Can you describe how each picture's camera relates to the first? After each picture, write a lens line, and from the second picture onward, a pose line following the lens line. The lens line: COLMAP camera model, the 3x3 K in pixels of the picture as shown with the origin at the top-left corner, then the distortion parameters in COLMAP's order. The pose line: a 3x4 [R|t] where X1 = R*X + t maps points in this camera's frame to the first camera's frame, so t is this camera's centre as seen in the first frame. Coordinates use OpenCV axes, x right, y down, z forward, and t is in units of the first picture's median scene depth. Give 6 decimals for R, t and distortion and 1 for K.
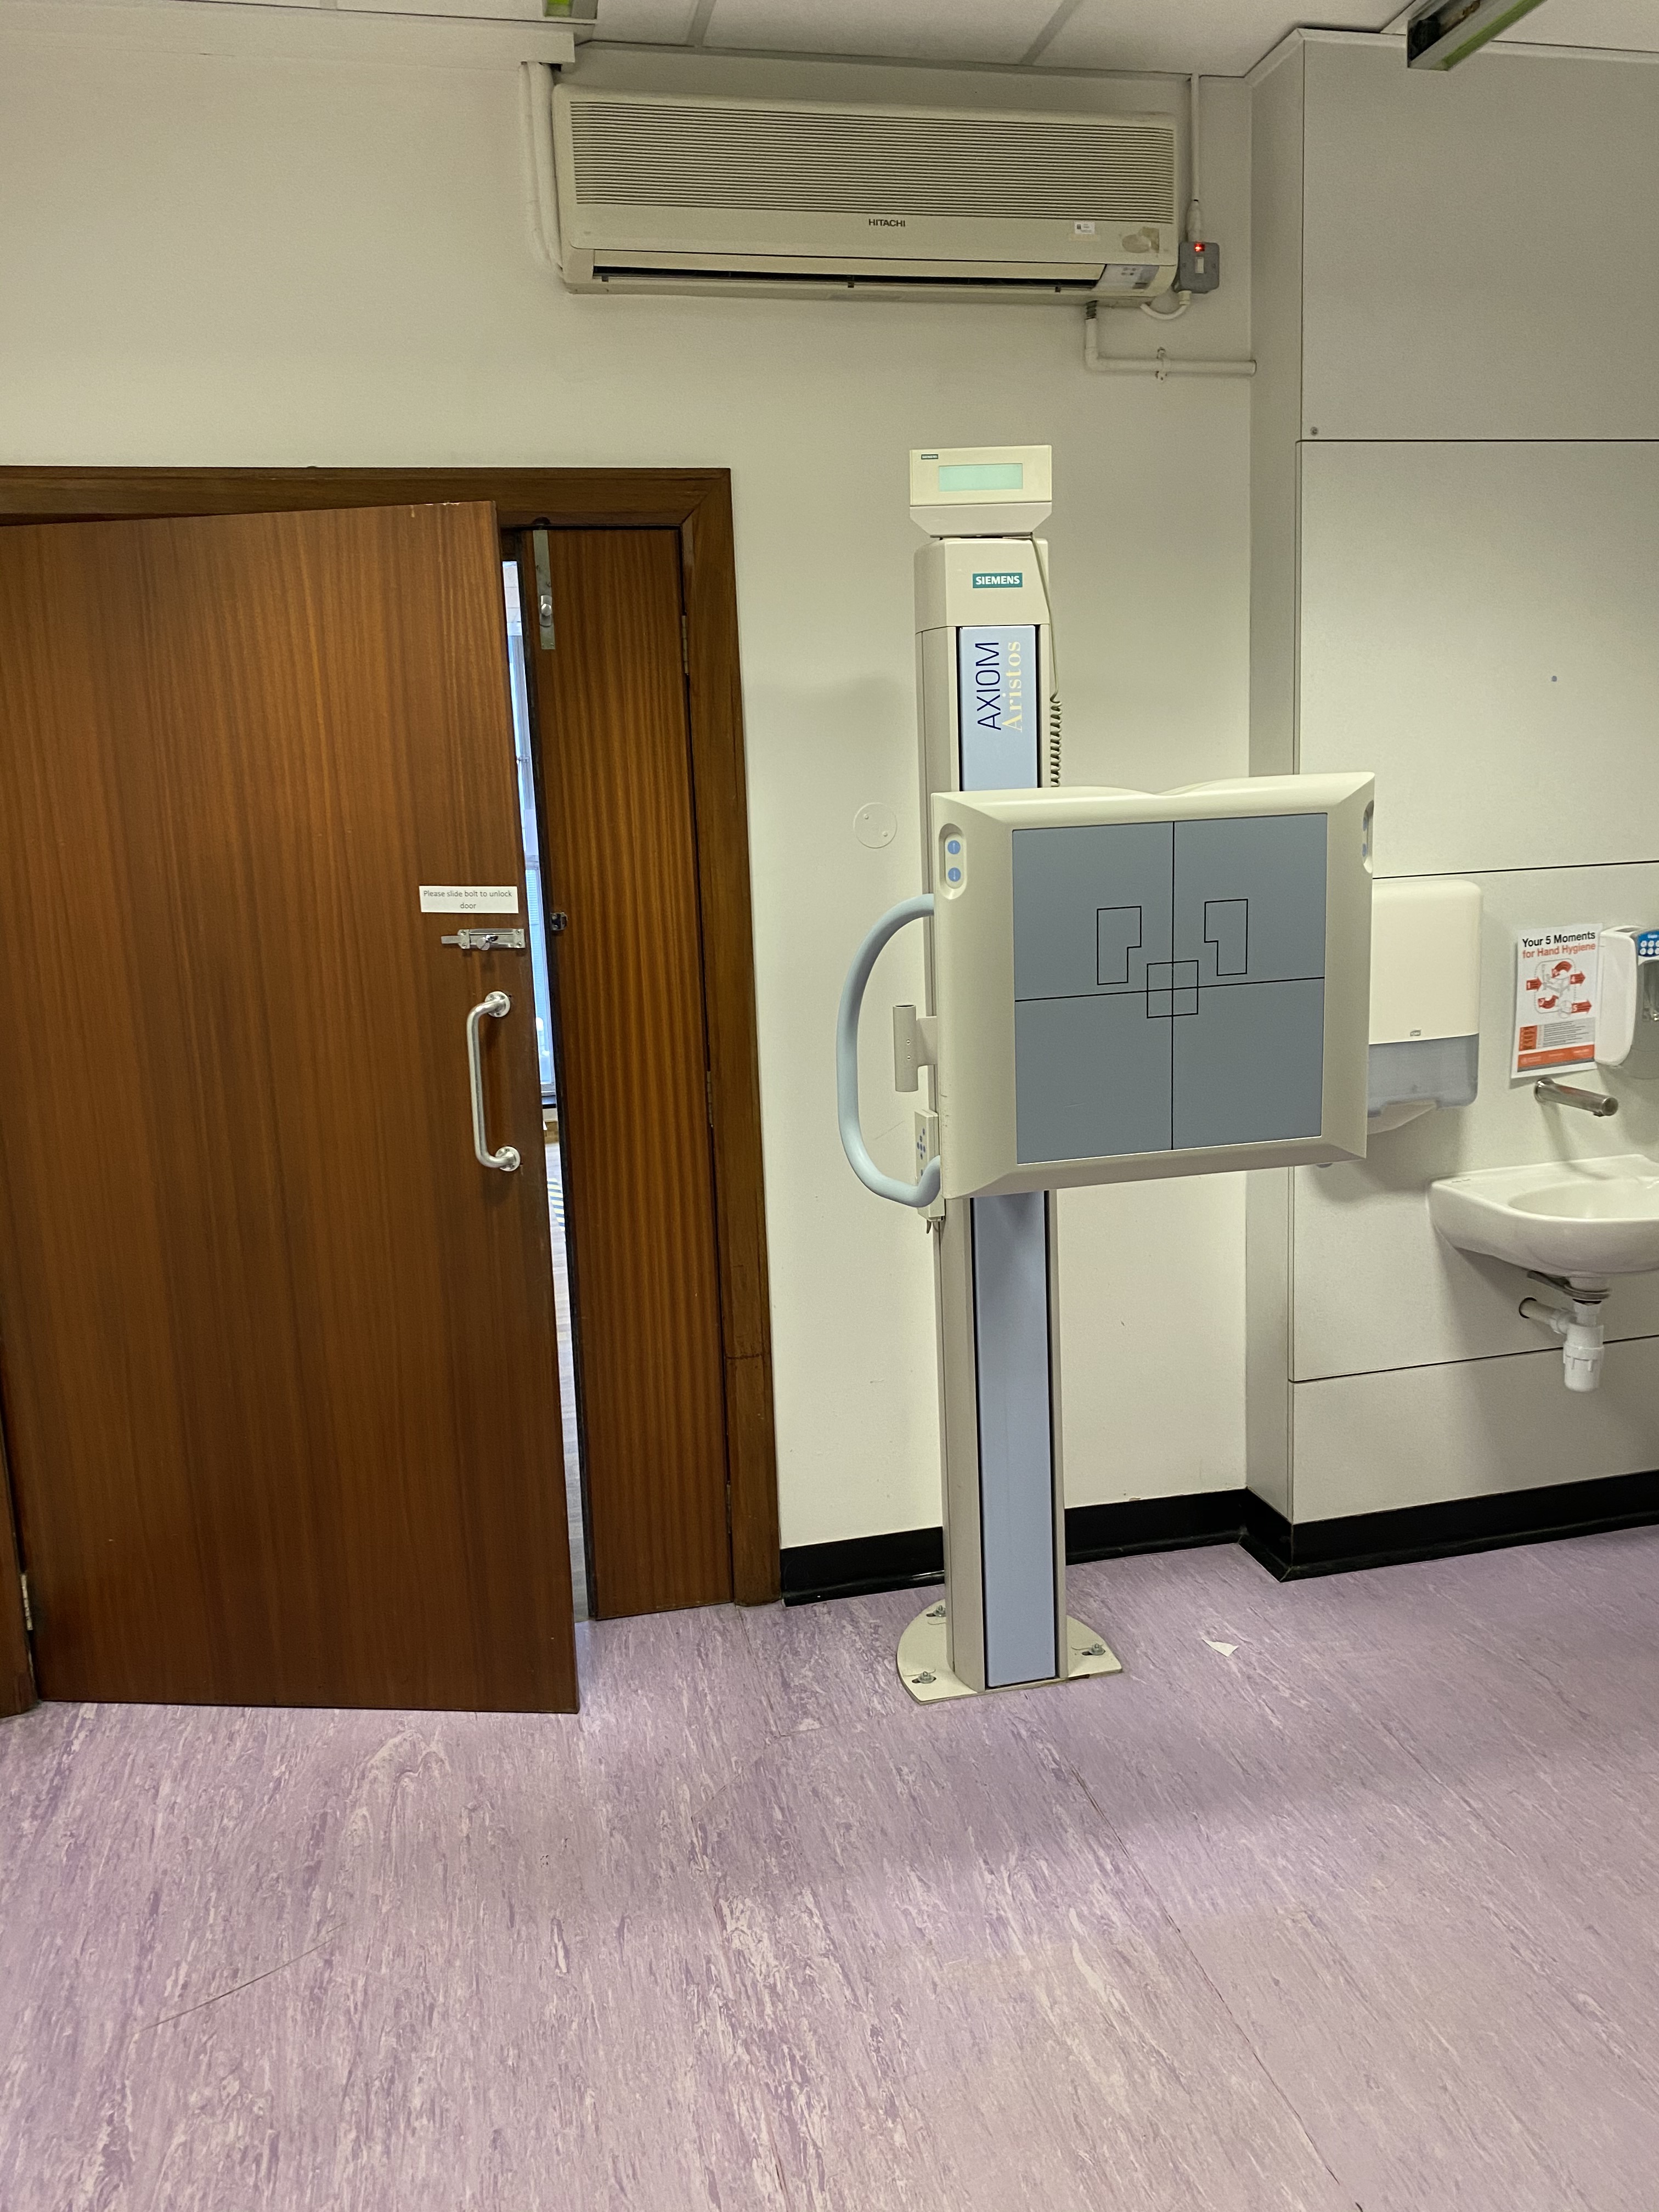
lens RADIAL K [[1635.6, 0, 829.5], [0, 1635.6, 1106.0], [0, 0, 1]] dist [0.032800, -0.064676]
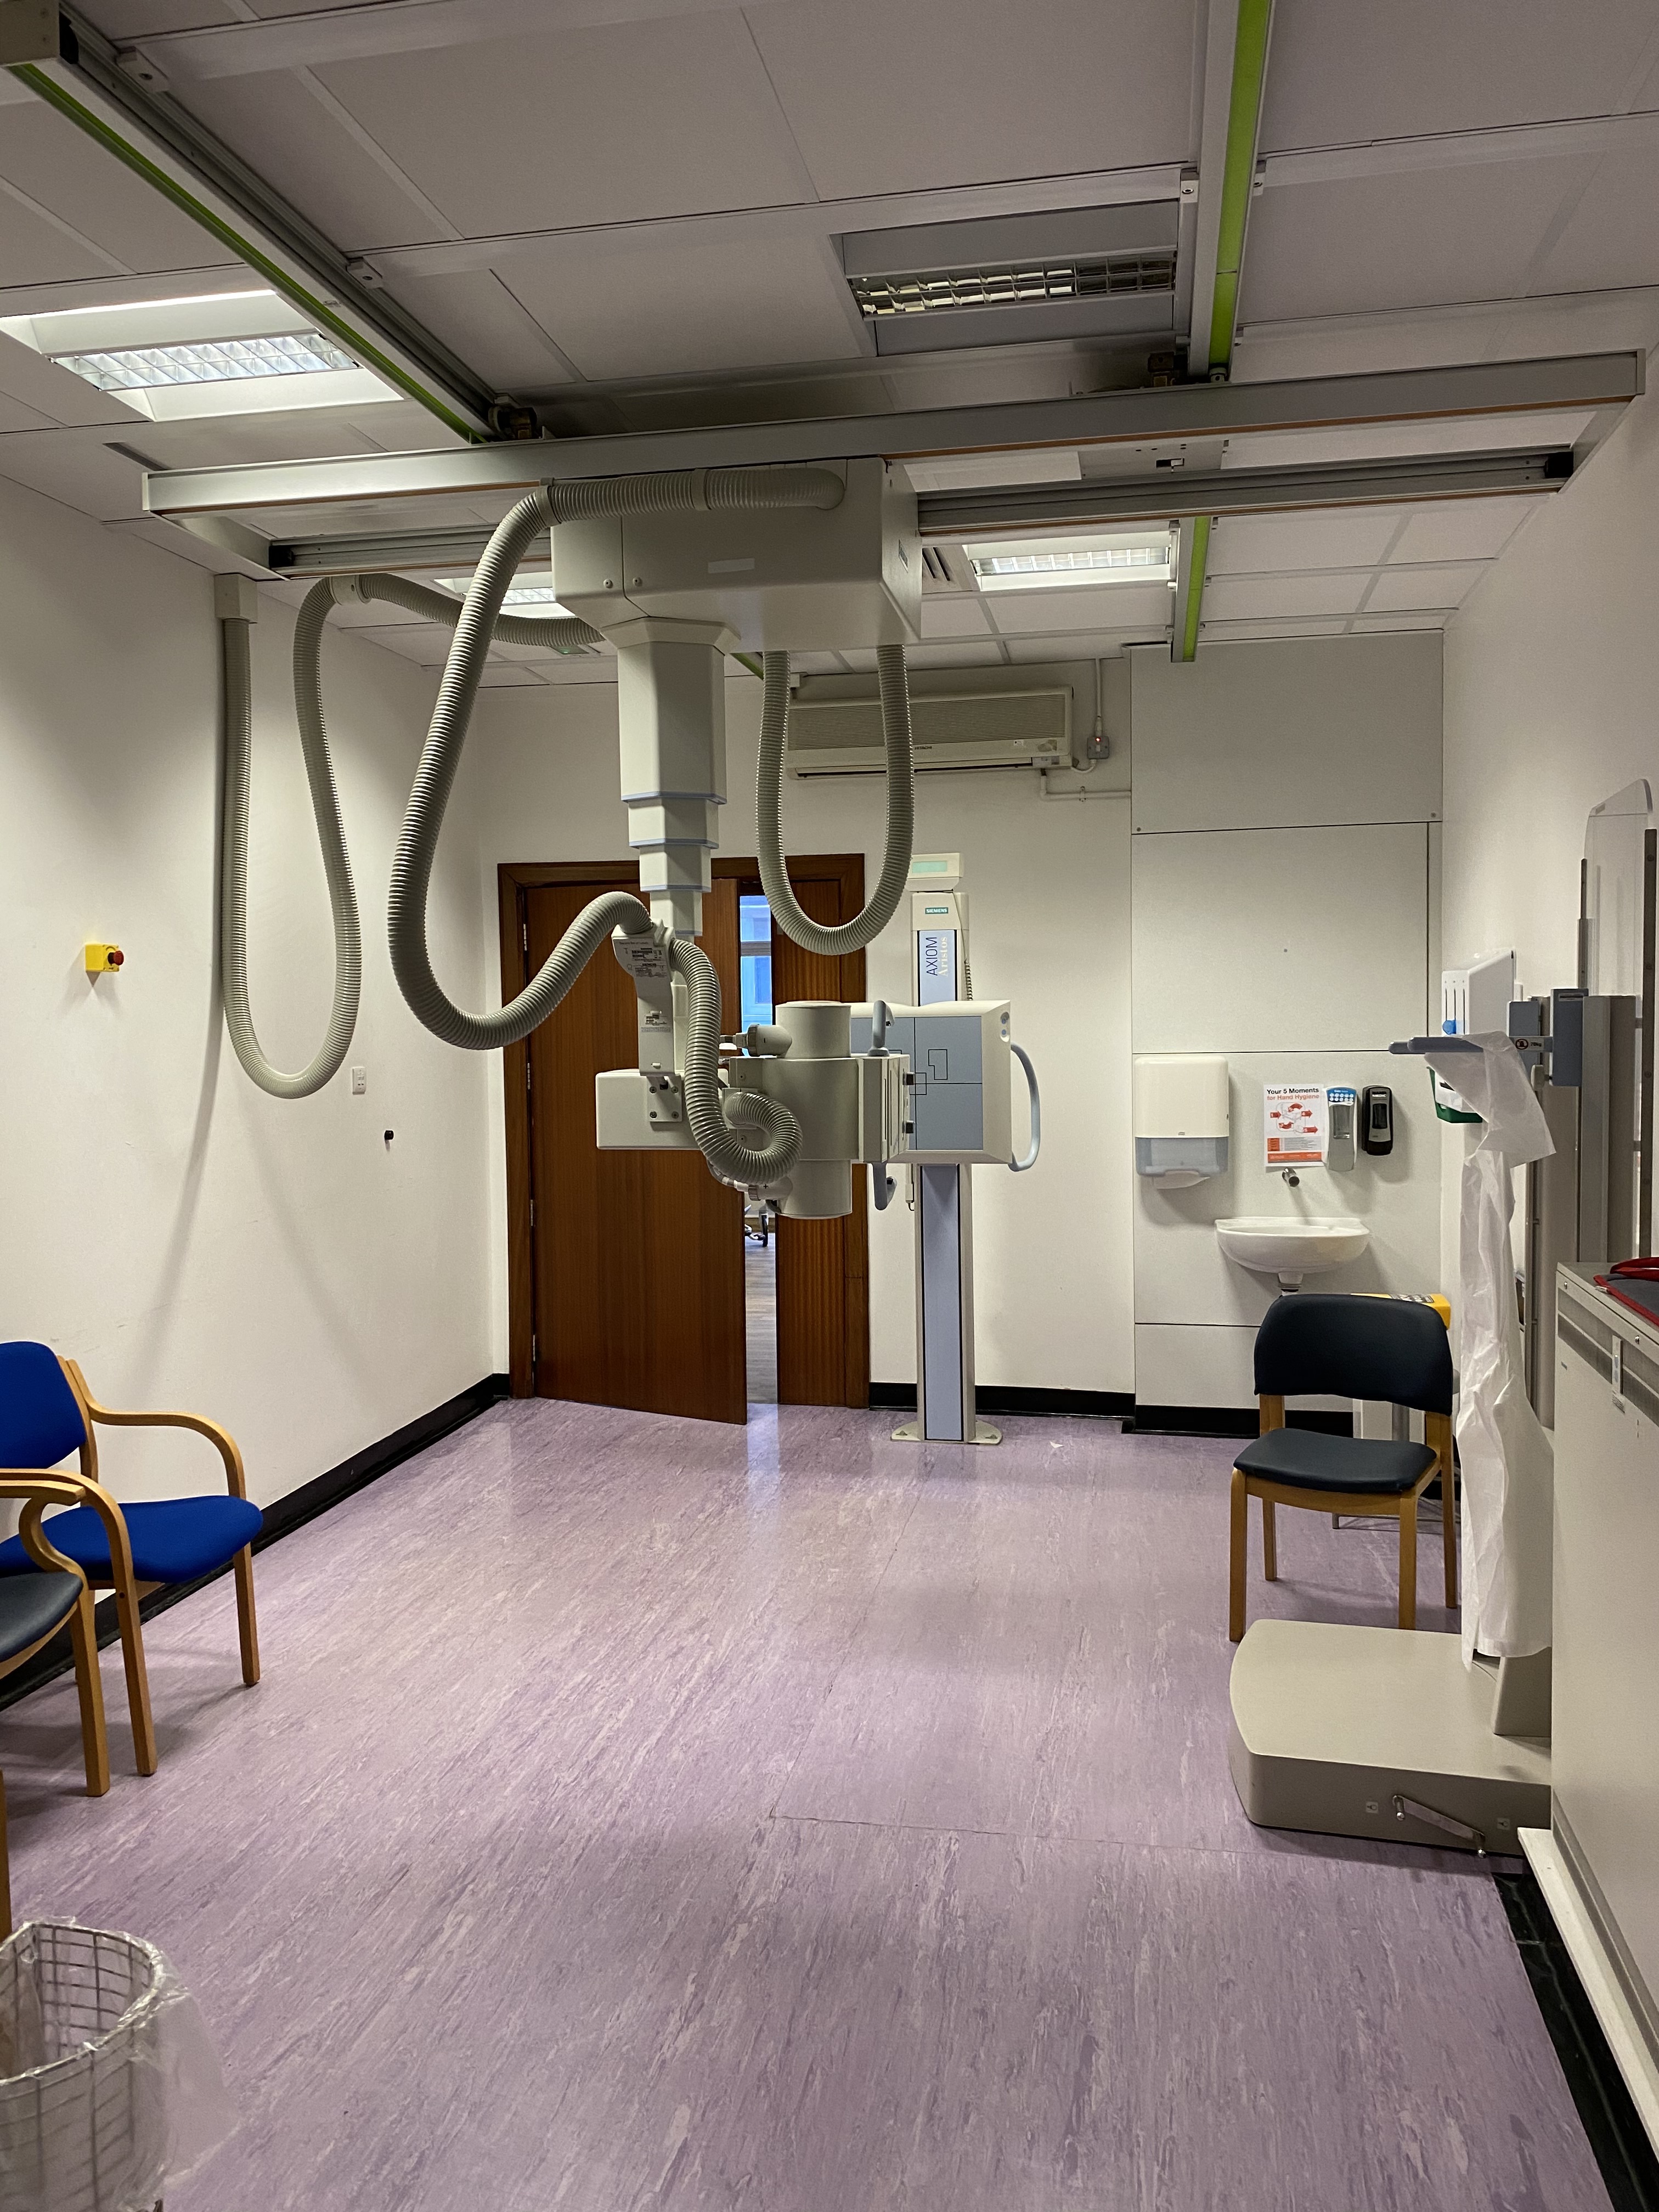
lens RADIAL K [[1635.6, 0, 829.5], [0, 1635.6, 1106.0], [0, 0, 1]] dist [0.032800, -0.064676]
pose [[0.912669, 0.052602, -0.405299, 0.774021], [-0.097900, 0.990949, -0.091844, 0.142381], [0.396800, 0.123502, 0.909559, -0.920204]]
